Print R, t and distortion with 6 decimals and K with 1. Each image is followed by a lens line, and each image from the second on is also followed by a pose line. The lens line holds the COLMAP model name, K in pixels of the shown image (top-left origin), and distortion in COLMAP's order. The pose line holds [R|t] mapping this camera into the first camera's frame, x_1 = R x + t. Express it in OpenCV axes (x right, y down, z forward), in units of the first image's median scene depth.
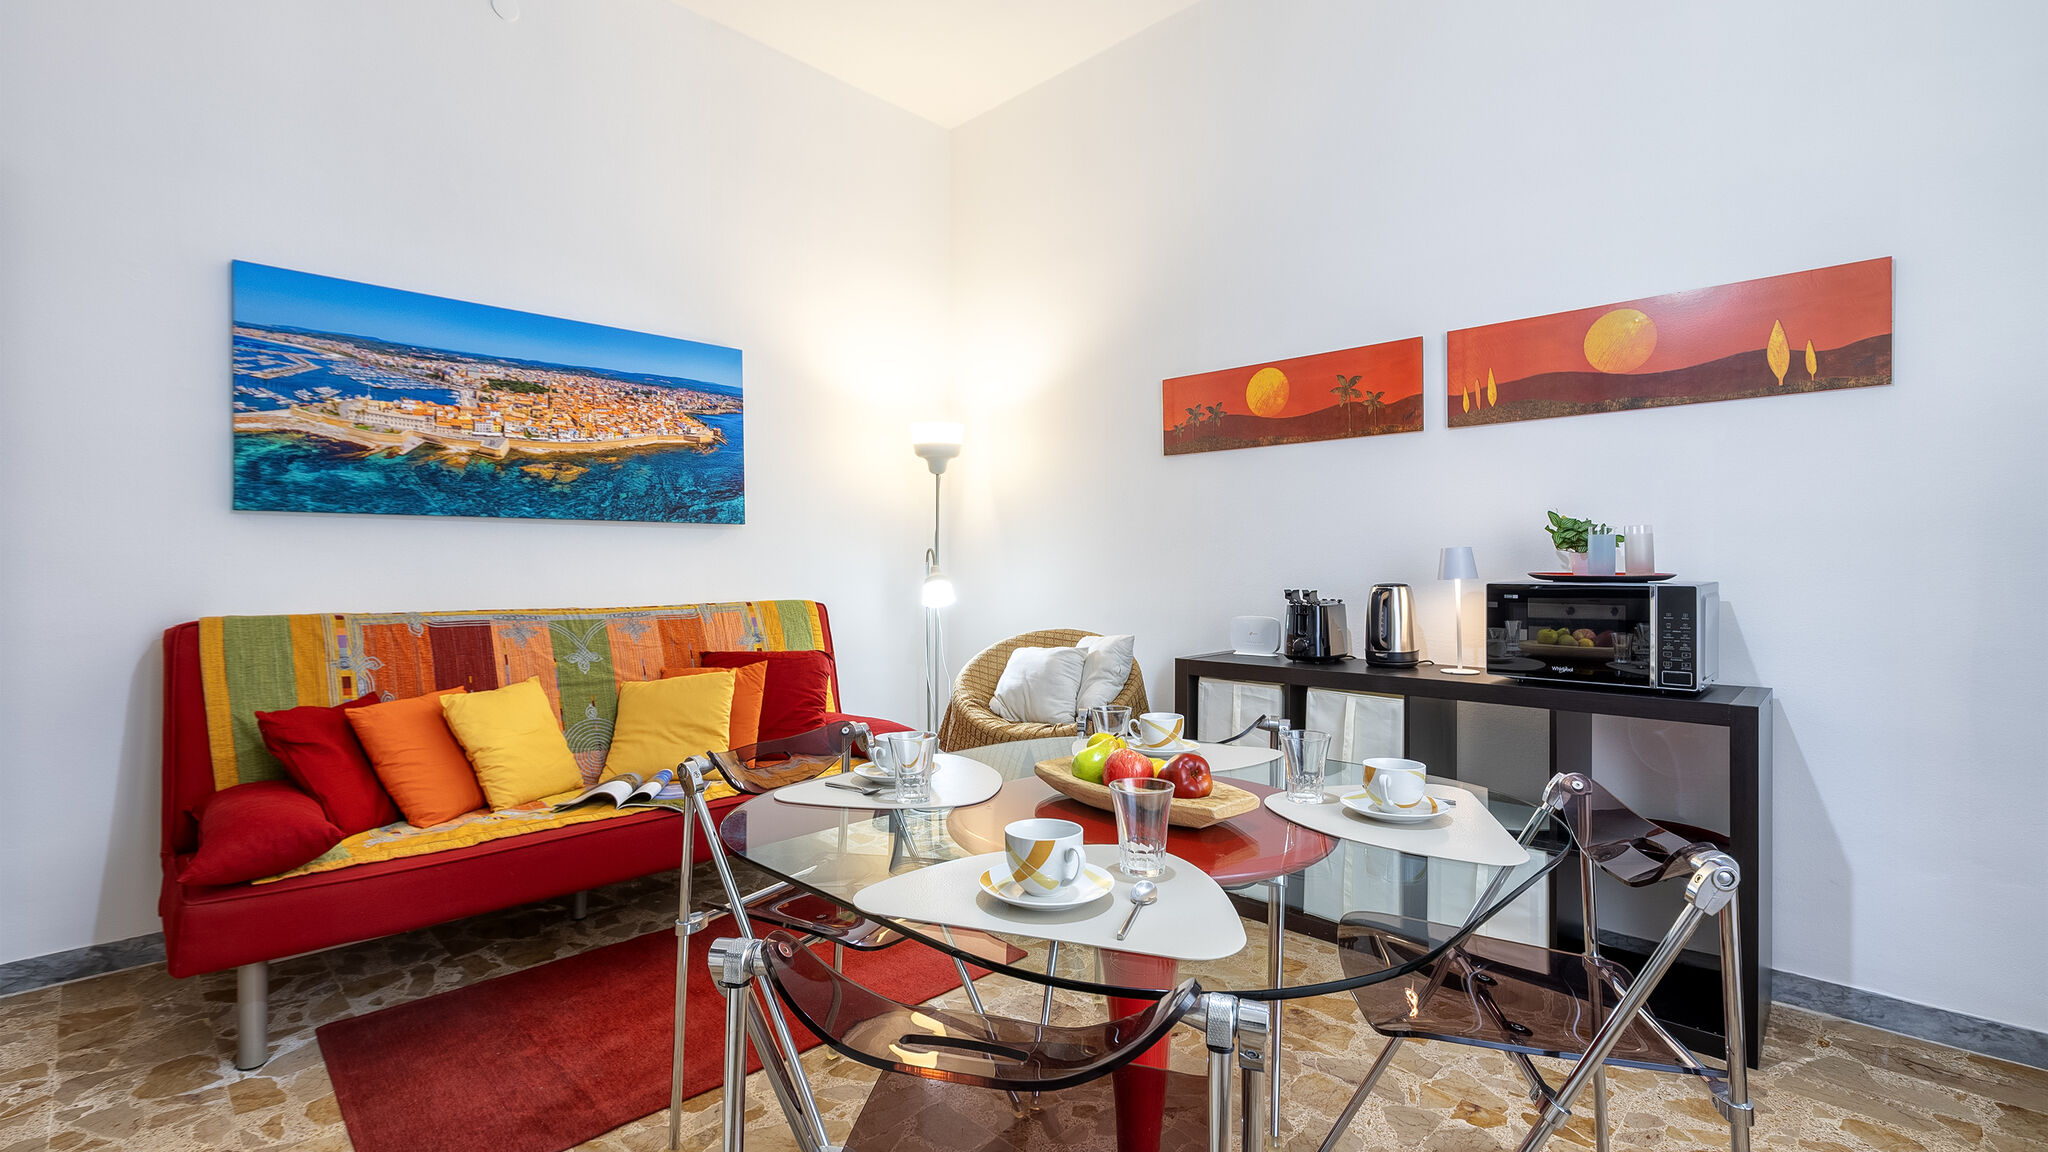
lens RADIAL K [[922.9, 0, 1025.0], [0, 922.9, 565.7], [0, 0, 1]] dist [0.001410, -0.000364]
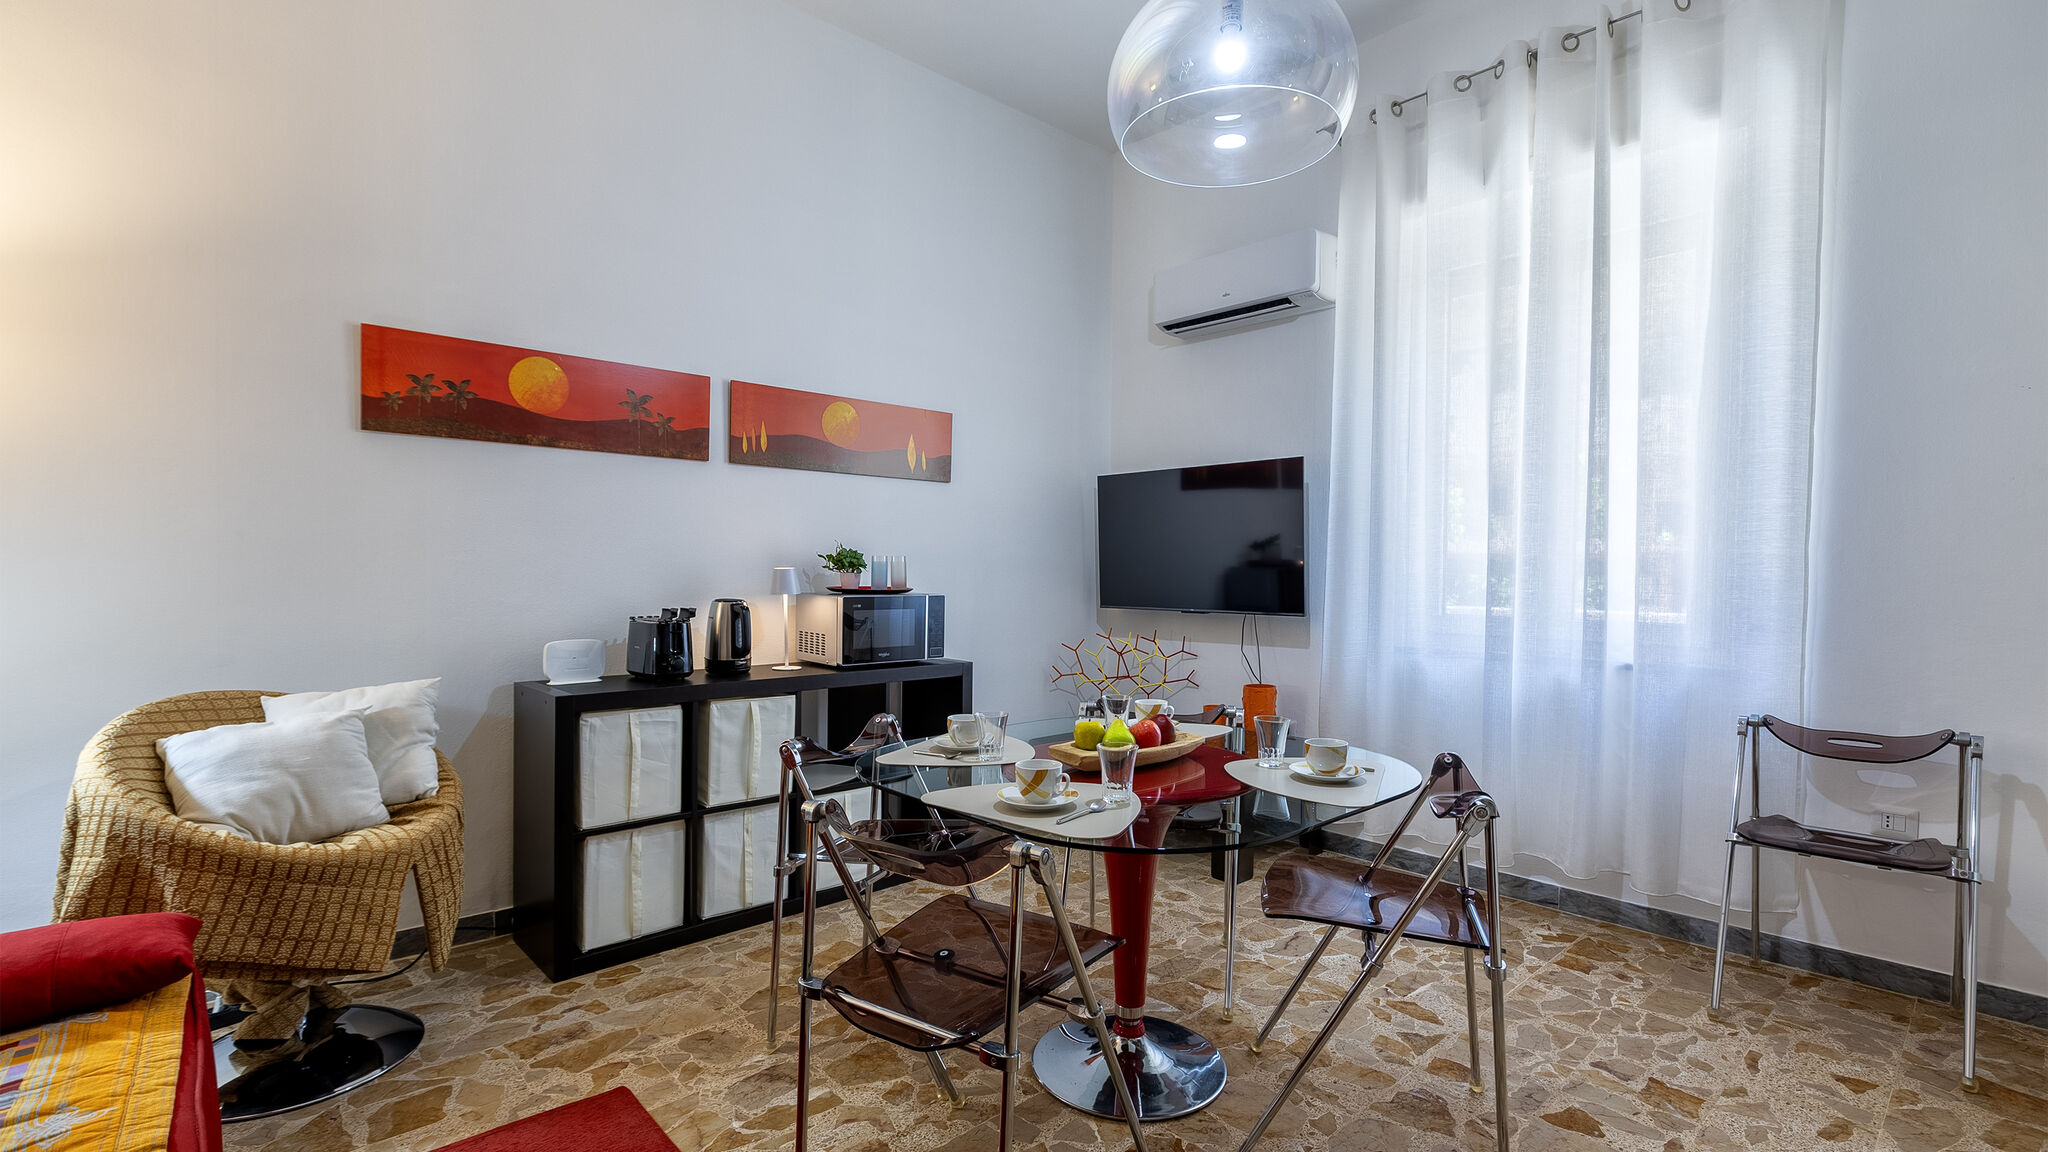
lens RADIAL K [[922.9, 0, 1030.2], [0, 922.9, 587.5], [0, 0, 1]] dist [0.001410, -0.000364]
pose [[0.051650, -0.024193, 0.998372, -0.643611], [-0.011267, 0.999629, 0.024807, -0.024200], [-0.998602, -0.012530, 0.051358, 0.526053]]
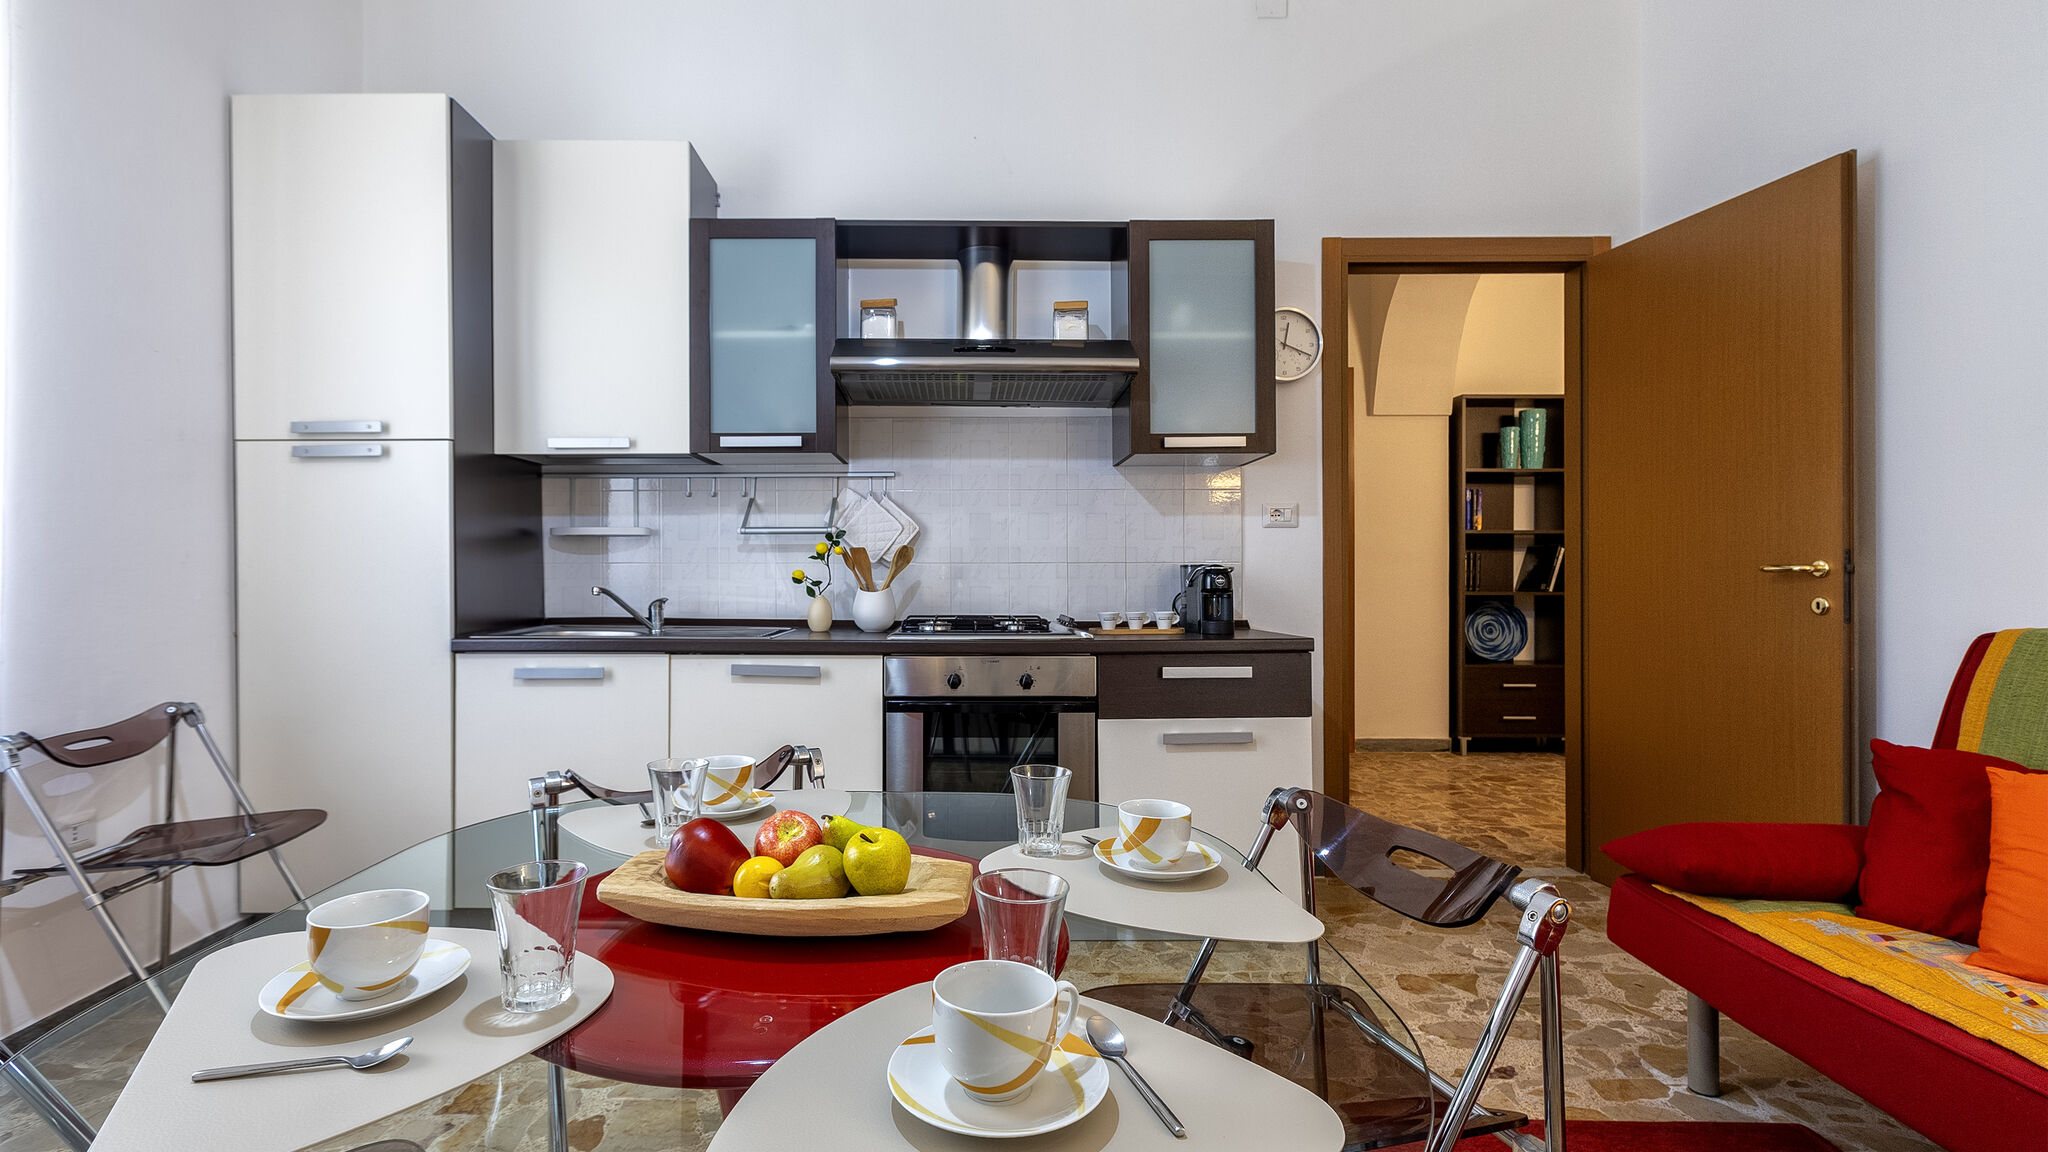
lens RADIAL K [[922.9, 0, 971.0], [0, 922.9, 565.2], [0, 0, 1]] dist [0.001410, -0.000364]
pose [[-0.705977, -0.000709, -0.708234, 0.242745], [0.001174, 0.999997, -0.002172, 0.002744], [0.708234, -0.002365, -0.705974, 0.762407]]
